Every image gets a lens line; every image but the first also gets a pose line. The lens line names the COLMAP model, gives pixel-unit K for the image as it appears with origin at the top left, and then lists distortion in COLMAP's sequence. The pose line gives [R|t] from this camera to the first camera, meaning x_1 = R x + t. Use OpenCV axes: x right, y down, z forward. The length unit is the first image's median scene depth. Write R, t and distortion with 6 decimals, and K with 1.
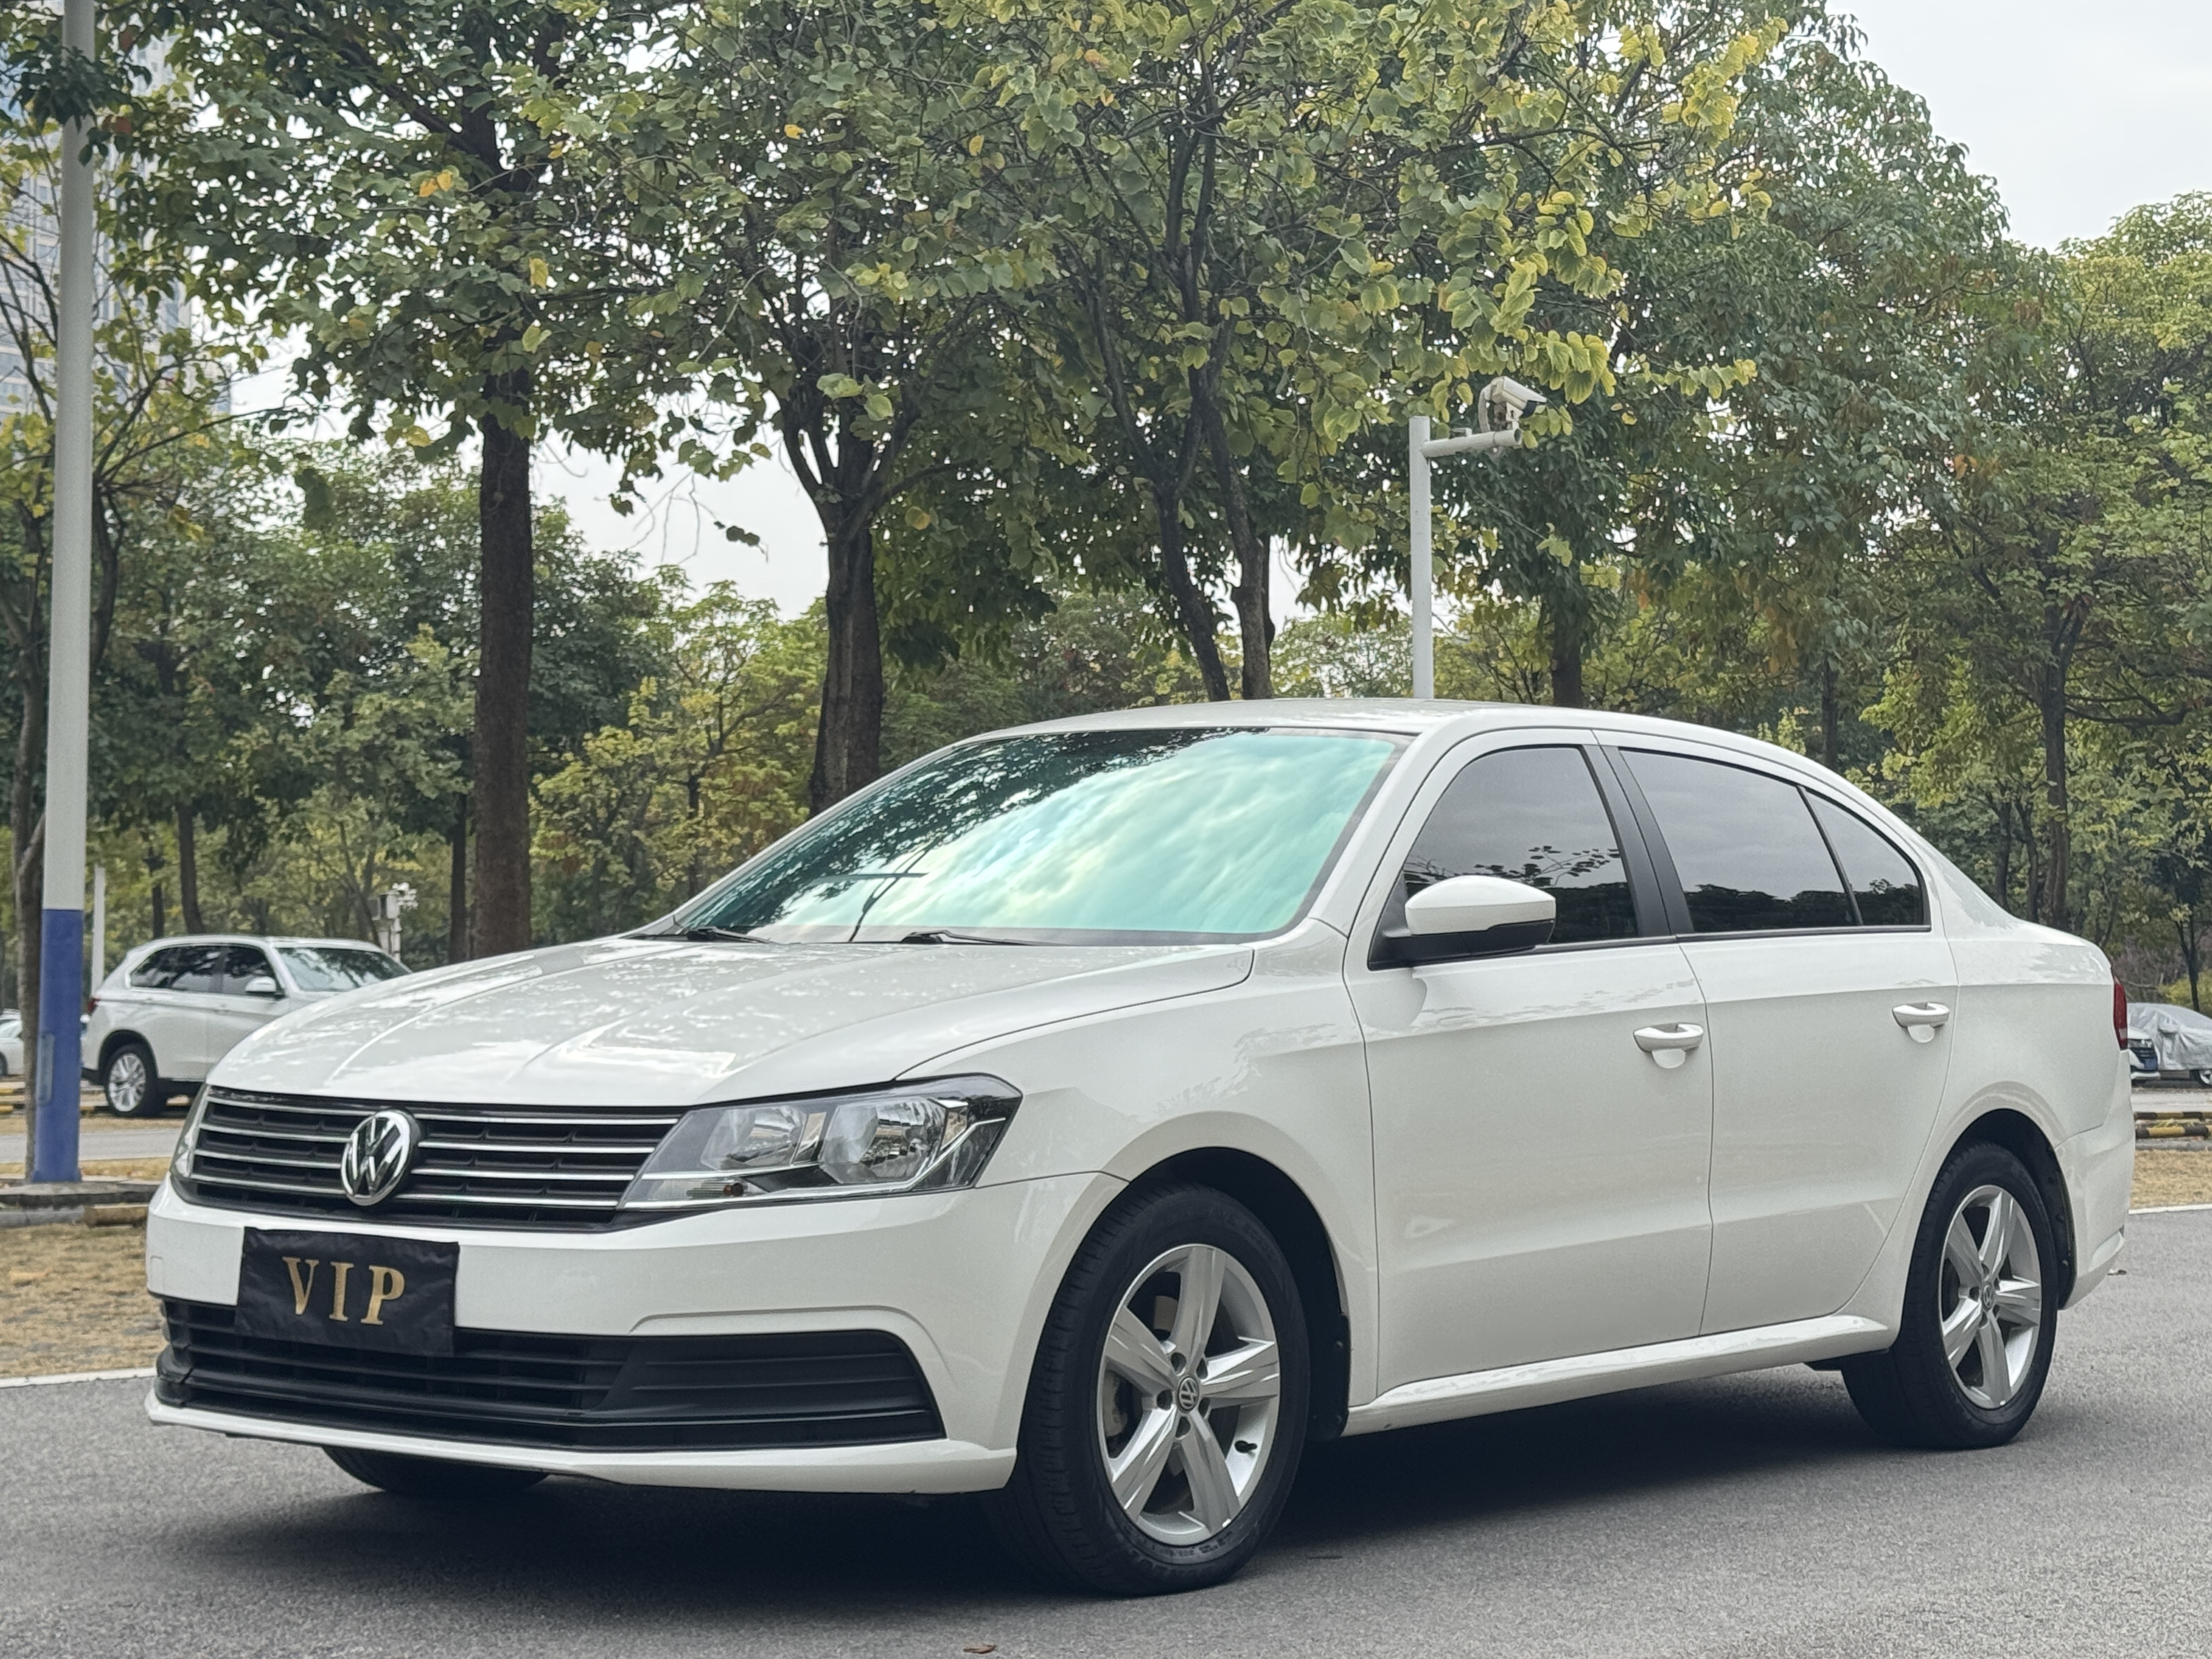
lens RADIAL K [[4141.3, 0, 1106.4], [0, 4141.3, 830.7], [0, 0, 1]] dist [0.027641, 0.000000]
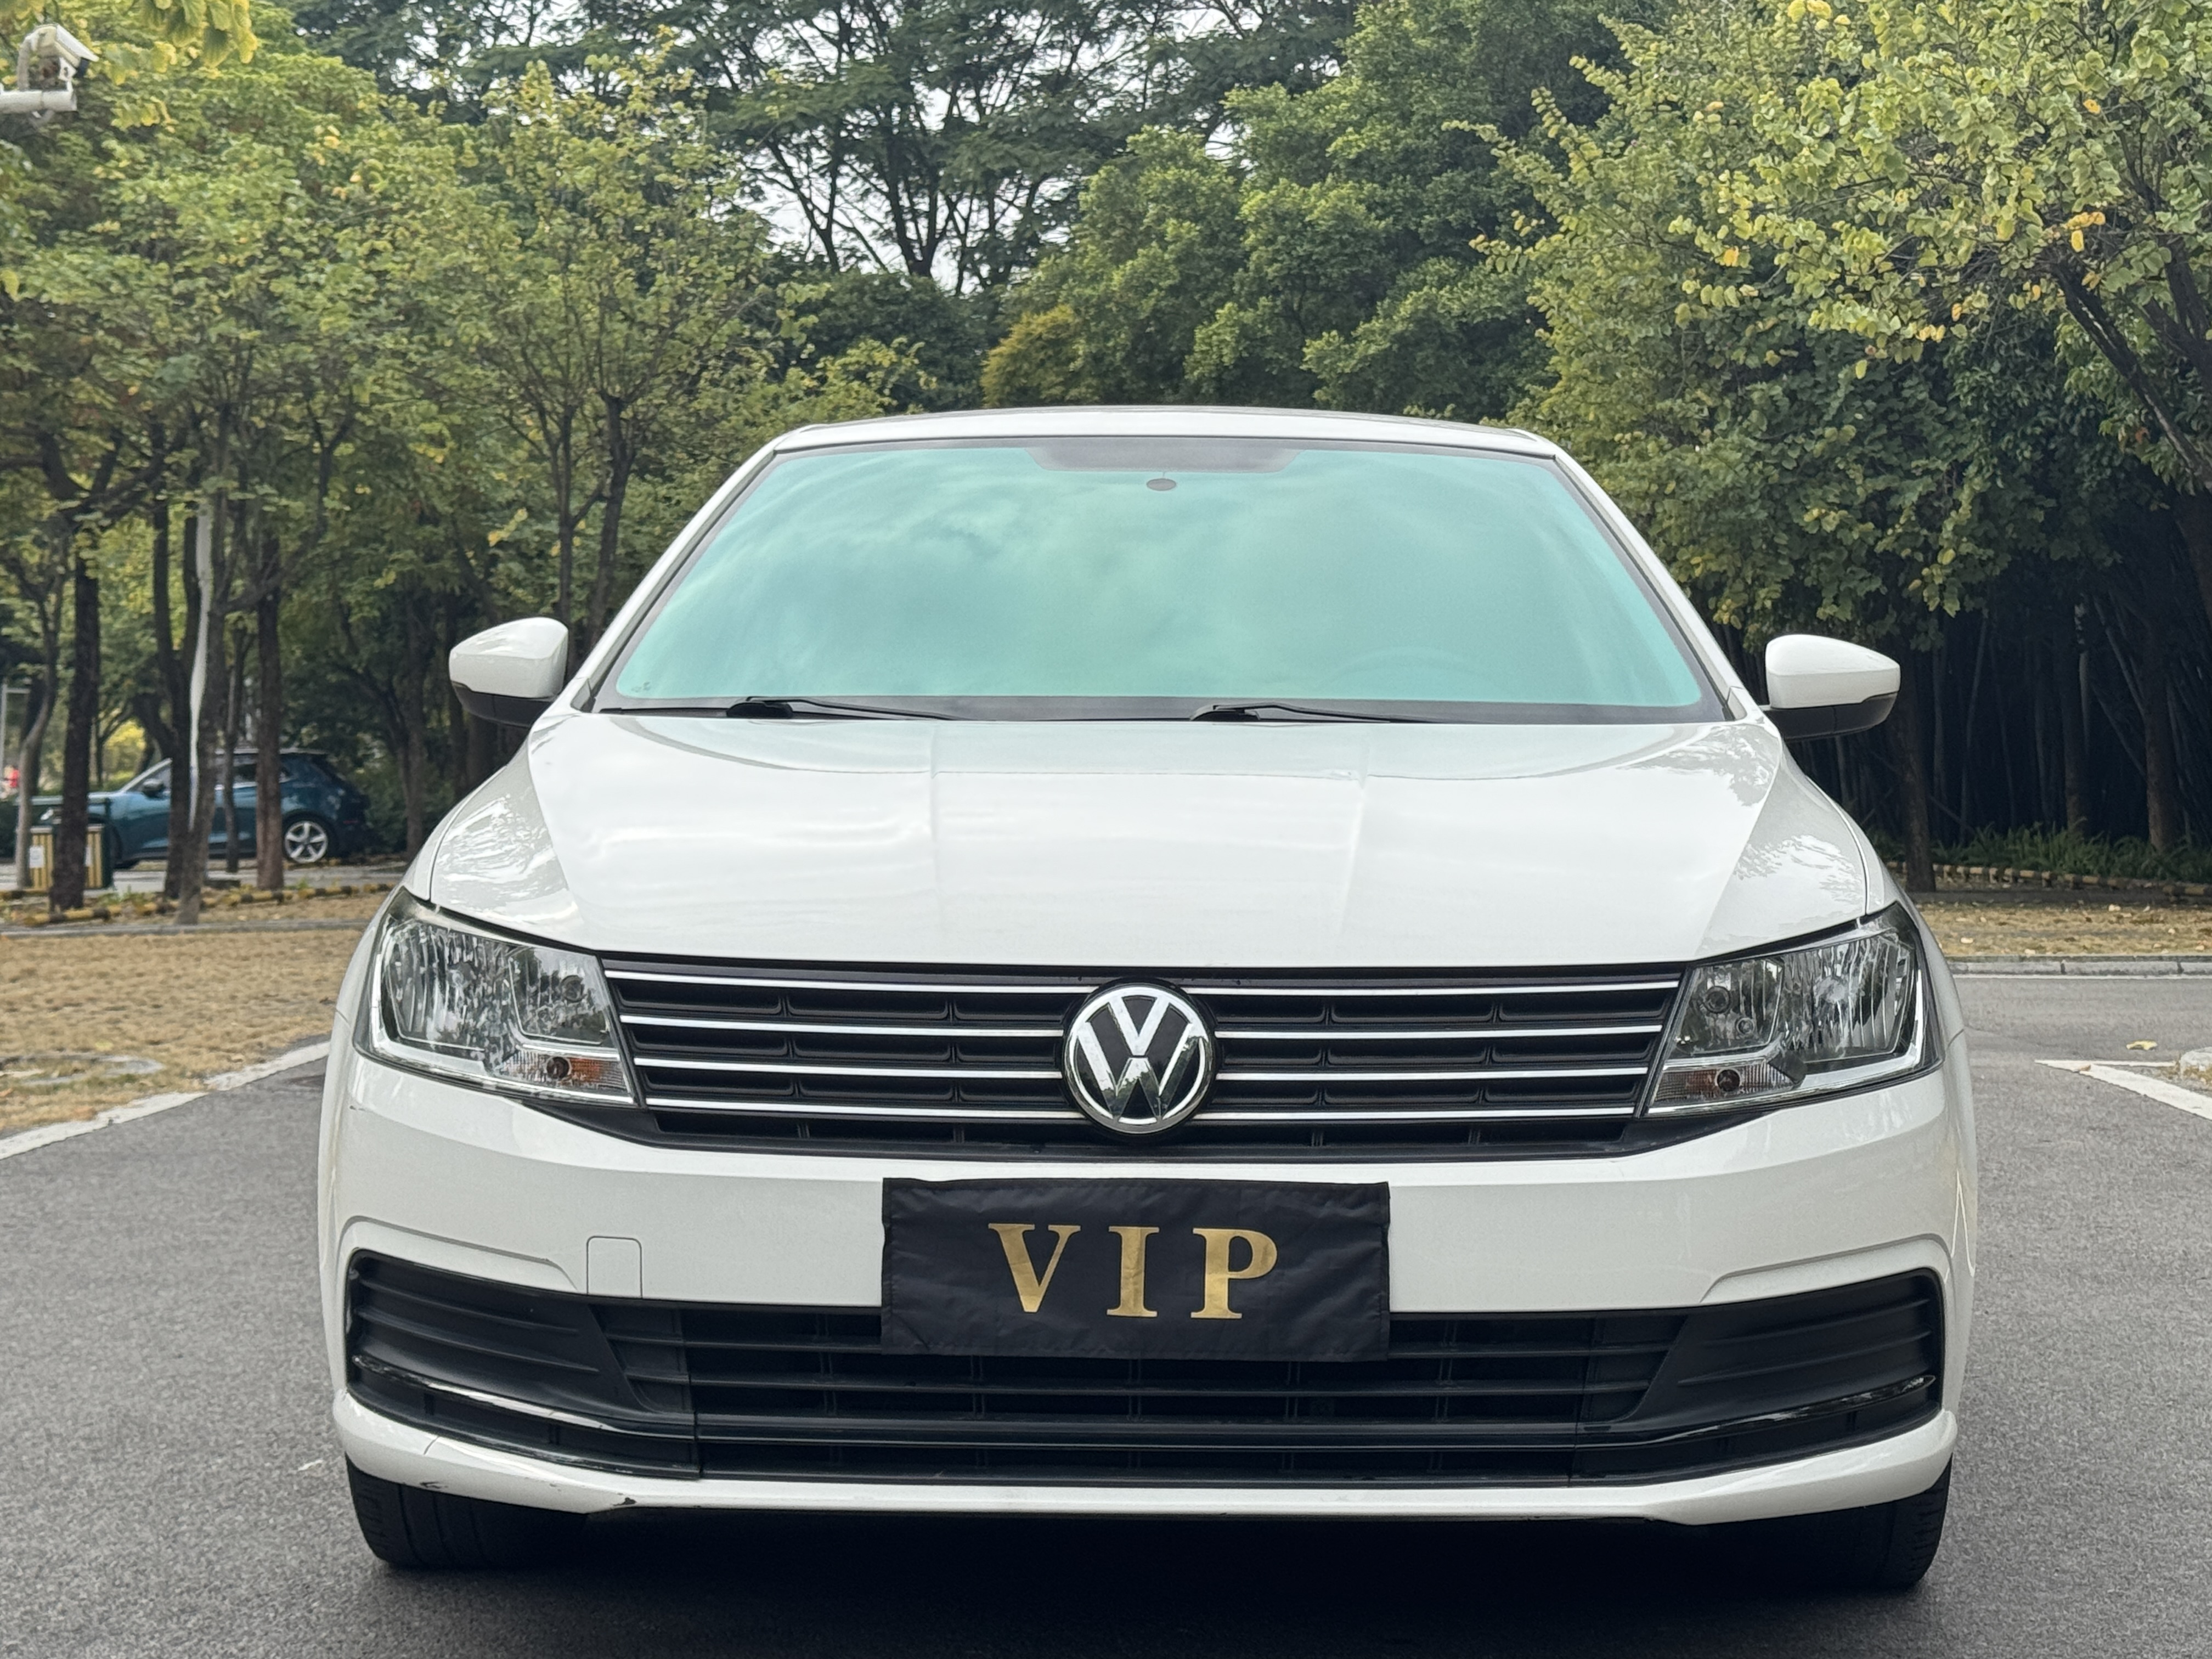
lens RADIAL K [[4141.3, 0, 1104.8], [0, 4141.3, 830.5], [0, 0, 1]] dist [0.027641, 0.000000]
pose [[0.794568, -0.015982, 0.606965, -0.575551], [-0.017912, 0.998601, 0.049743, 0.012460], [-0.606911, -0.050396, 0.793170, 0.507570]]
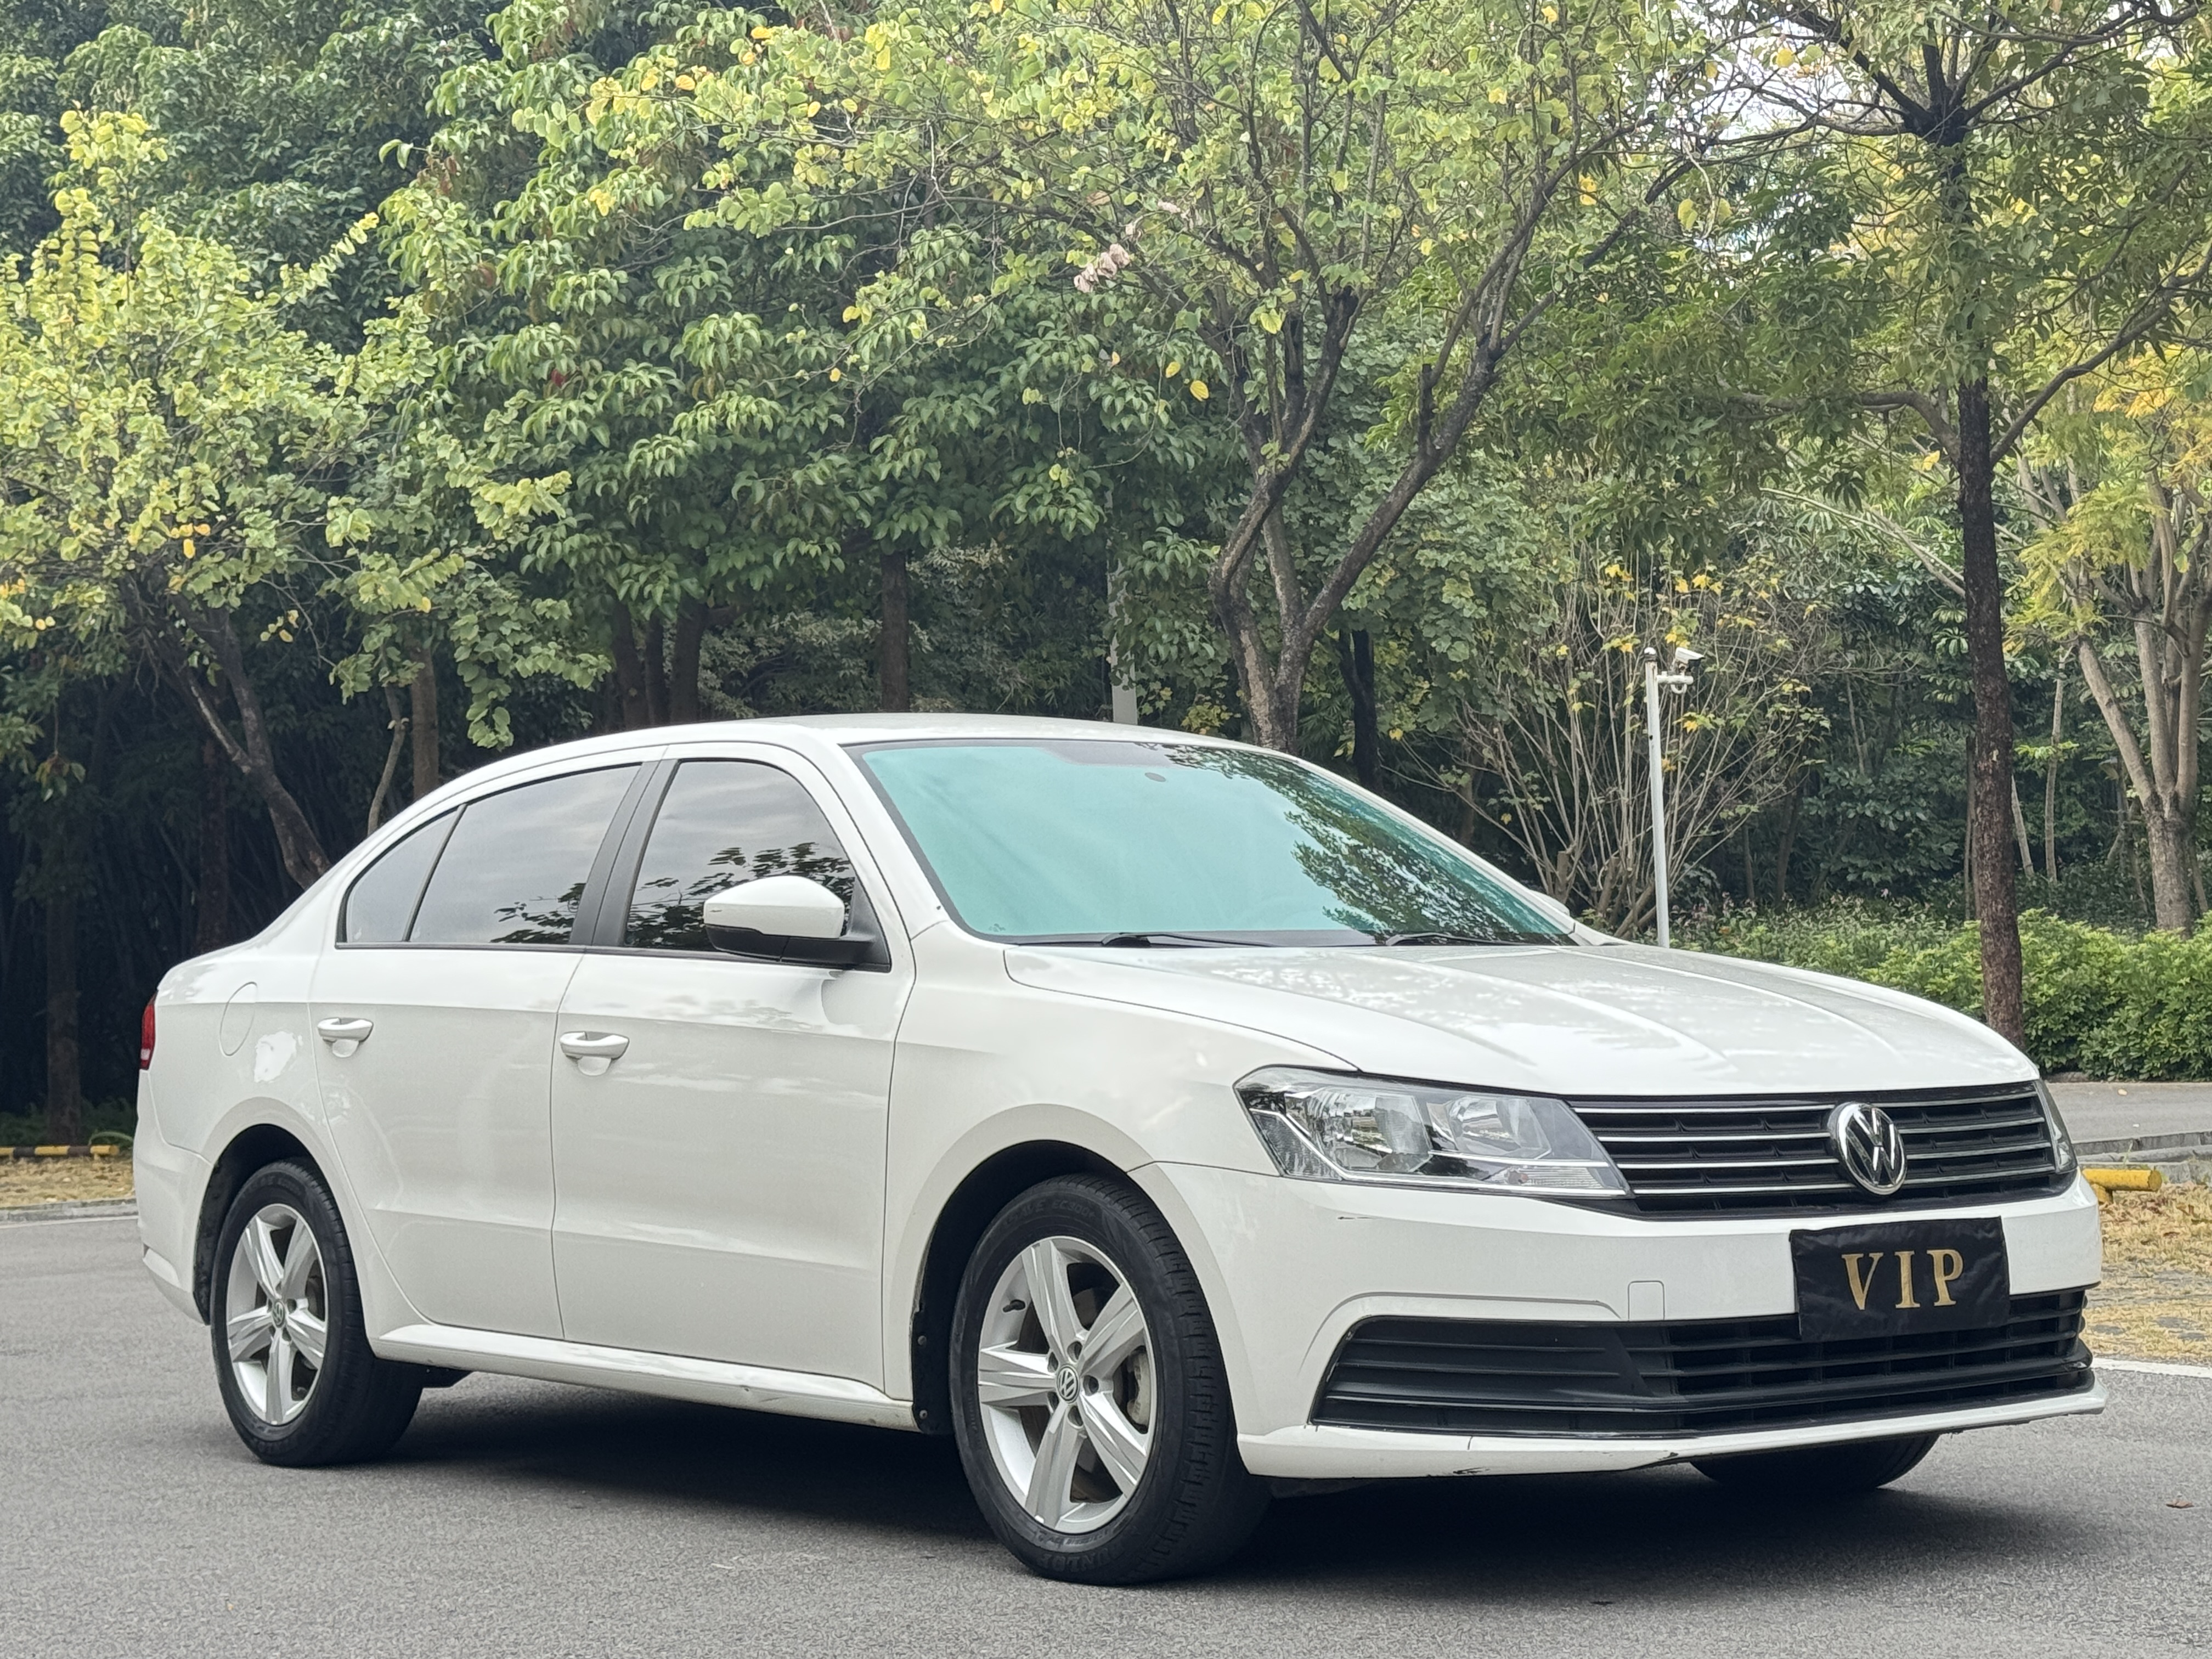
lens RADIAL K [[4141.3, 0, 1094.1], [0, 4141.3, 831.5], [0, 0, 1]] dist [0.027641, 0.000000]
pose [[0.219079, 0.027986, 0.975306, -1.231455], [-0.011793, 0.999591, -0.026034, 0.030441], [-0.975636, -0.005798, 0.219319, 0.979055]]
